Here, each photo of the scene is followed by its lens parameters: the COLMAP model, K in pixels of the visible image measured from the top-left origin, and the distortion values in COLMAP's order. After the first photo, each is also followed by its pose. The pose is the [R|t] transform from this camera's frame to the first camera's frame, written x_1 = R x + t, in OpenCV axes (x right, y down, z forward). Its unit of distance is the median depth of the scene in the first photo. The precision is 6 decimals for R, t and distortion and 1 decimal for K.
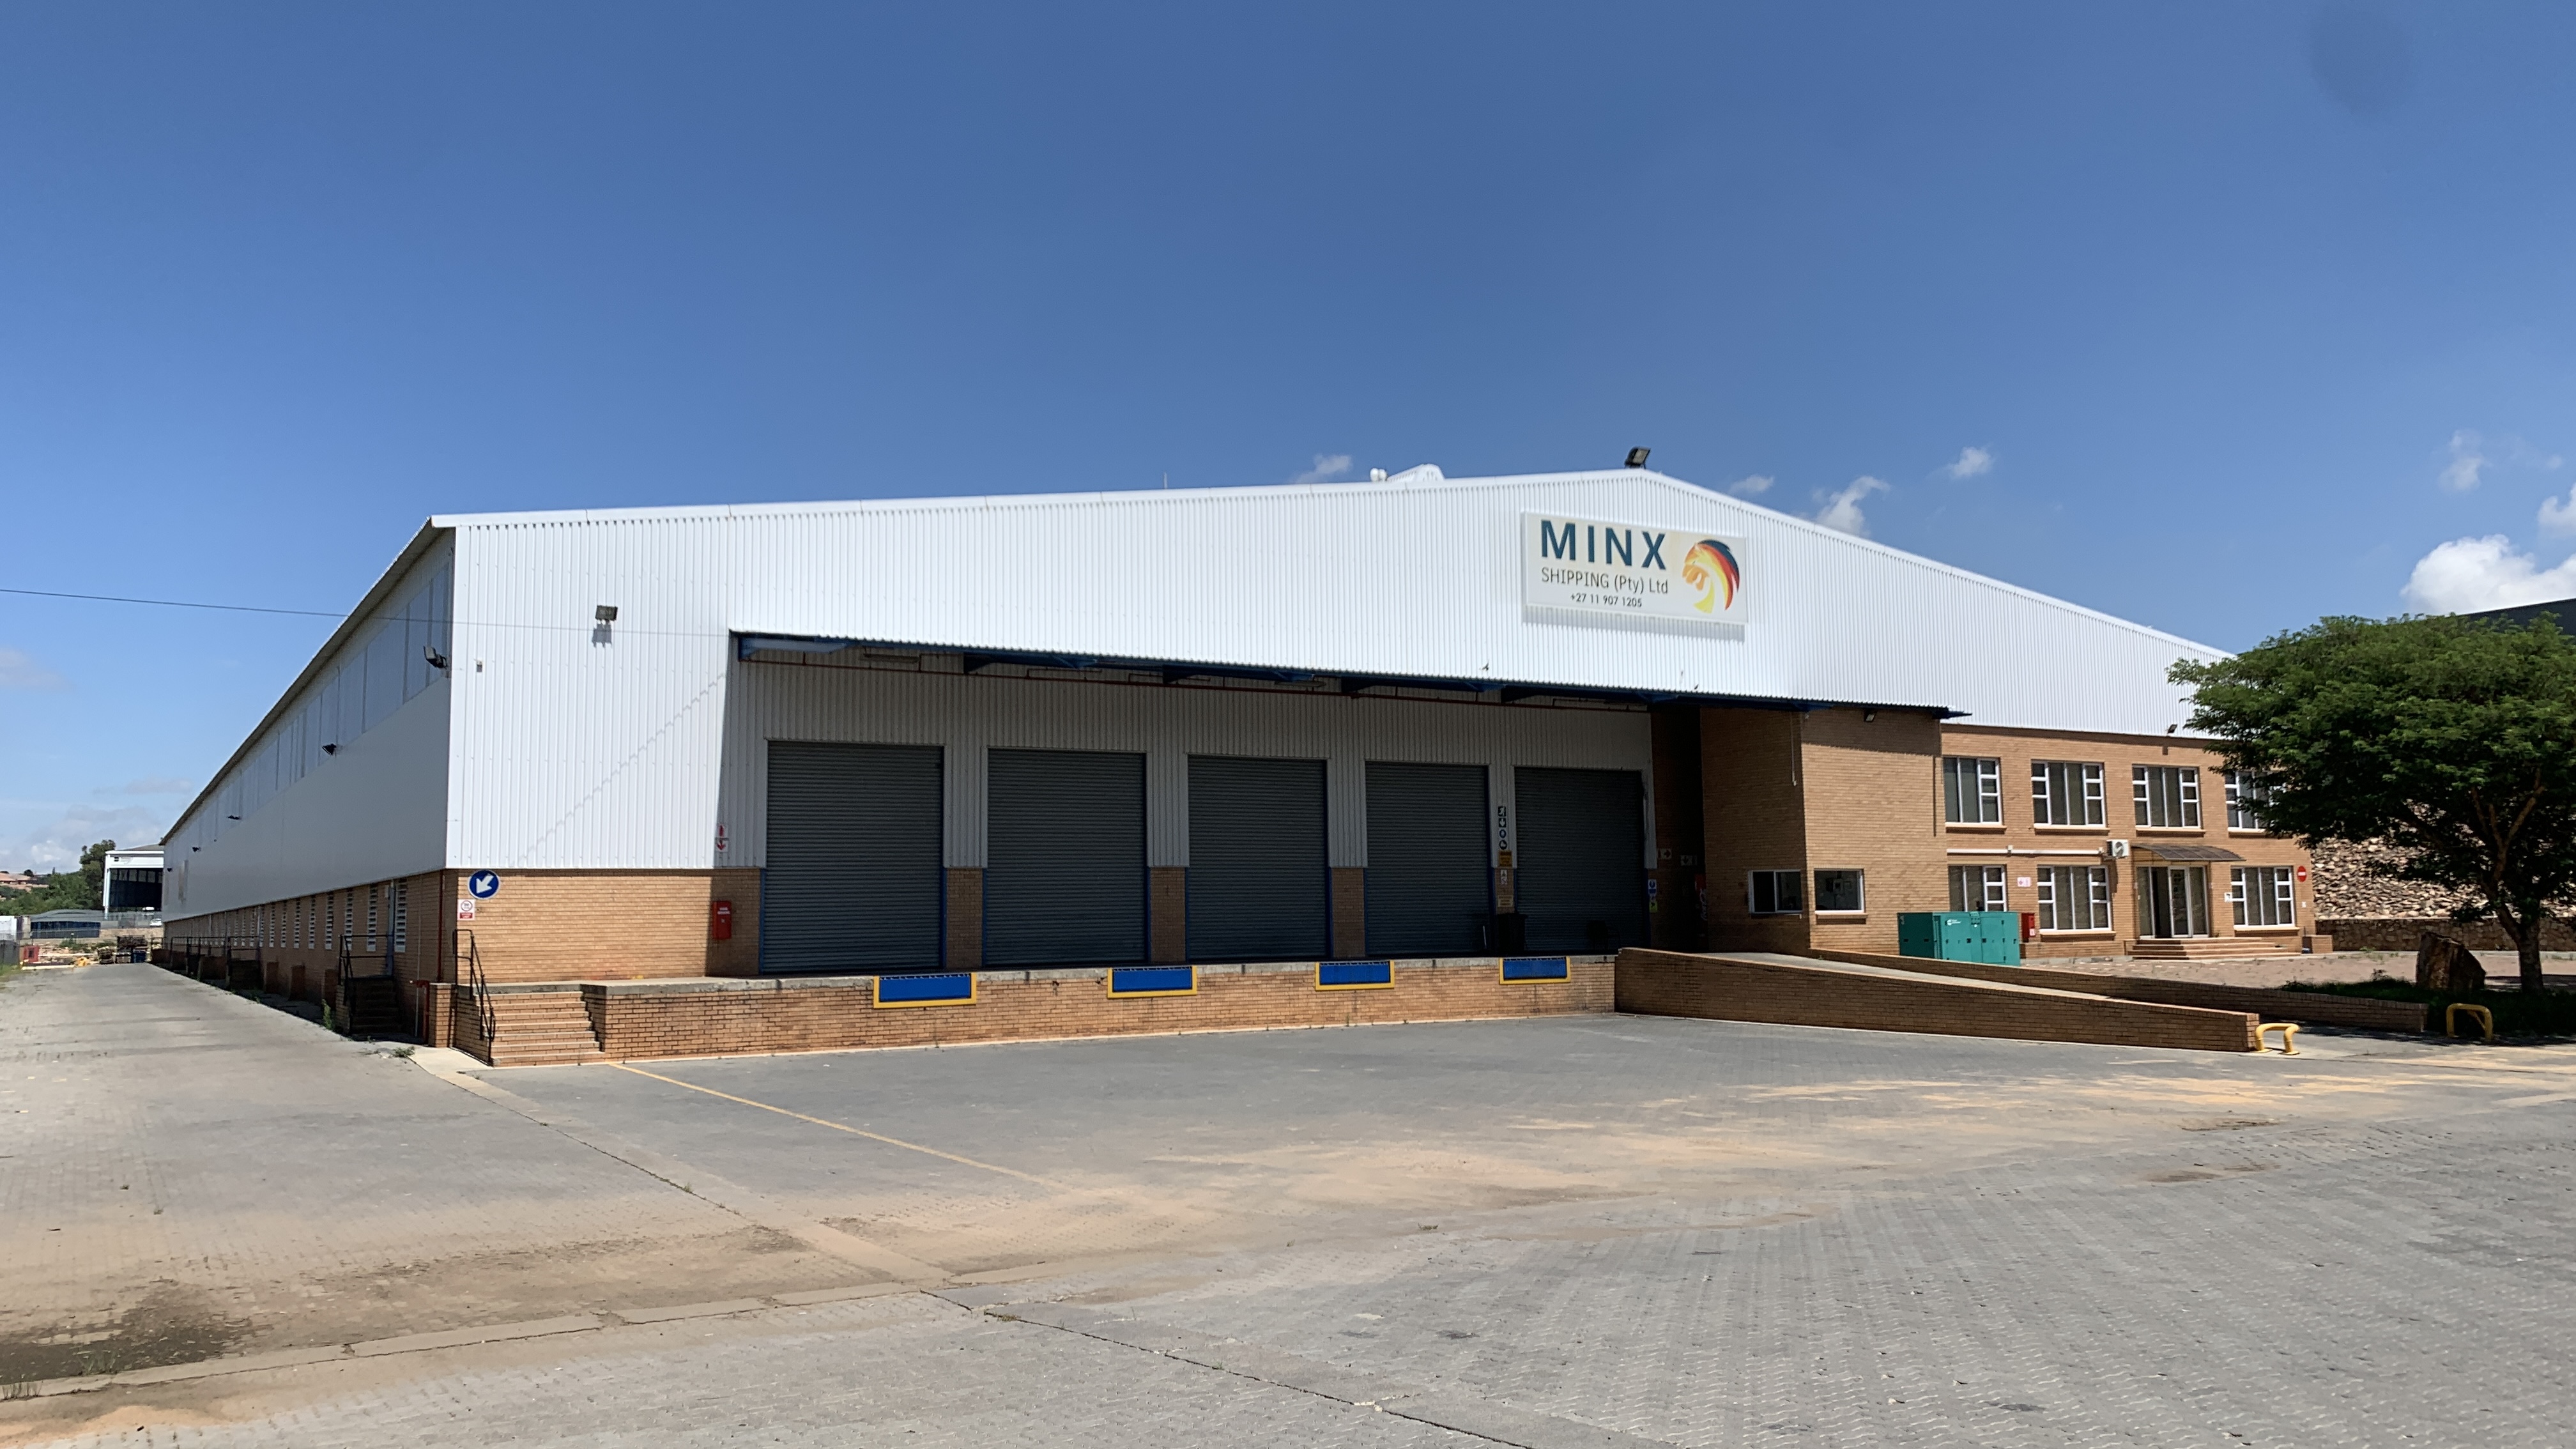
lens RADIAL K [[1946.8, 0, 1283.1], [0, 1946.8, 723.1], [0, 0, 1]] dist [0.062727, -0.058161]
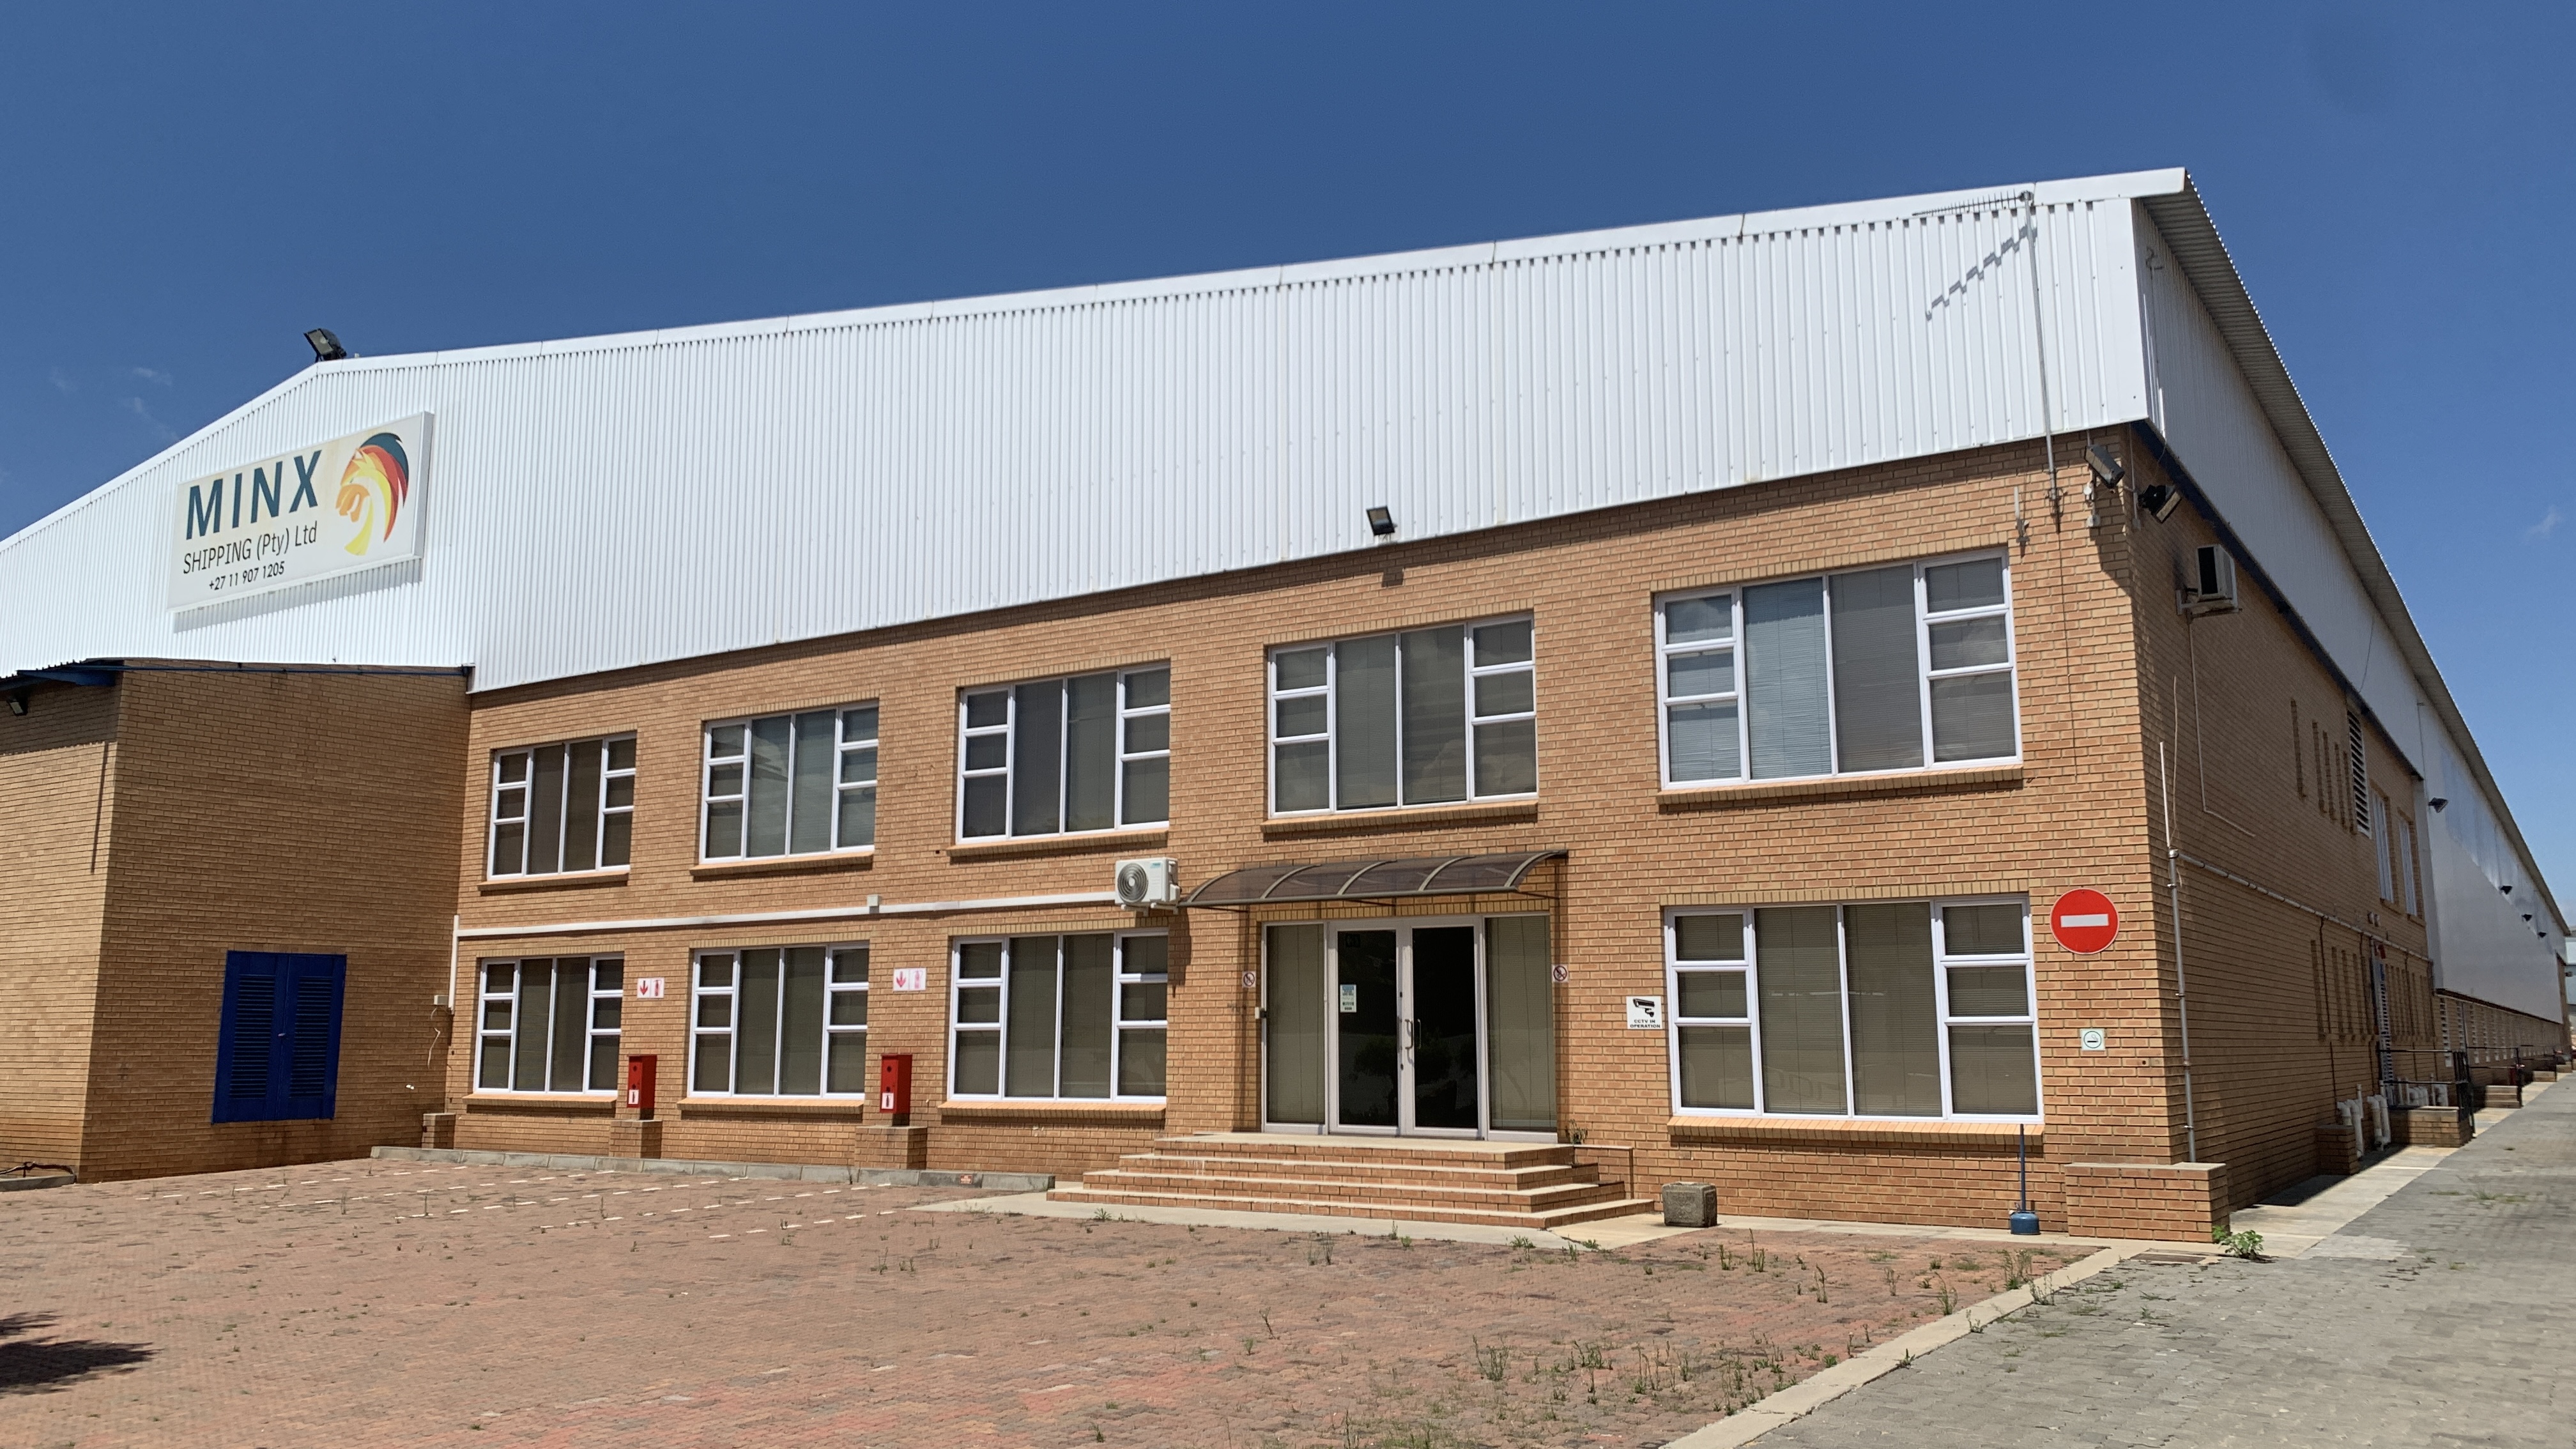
lens RADIAL K [[1980.8, 0, 1270.5], [0, 1980.8, 717.8], [0, 0, 1]] dist [0.036540, -0.012921]
pose [[0.427572, -0.139181, -0.893203, 0.883707], [0.084575, 0.989902, -0.113763, 0.088655], [0.900016, -0.026901, 0.435025, 0.976246]]
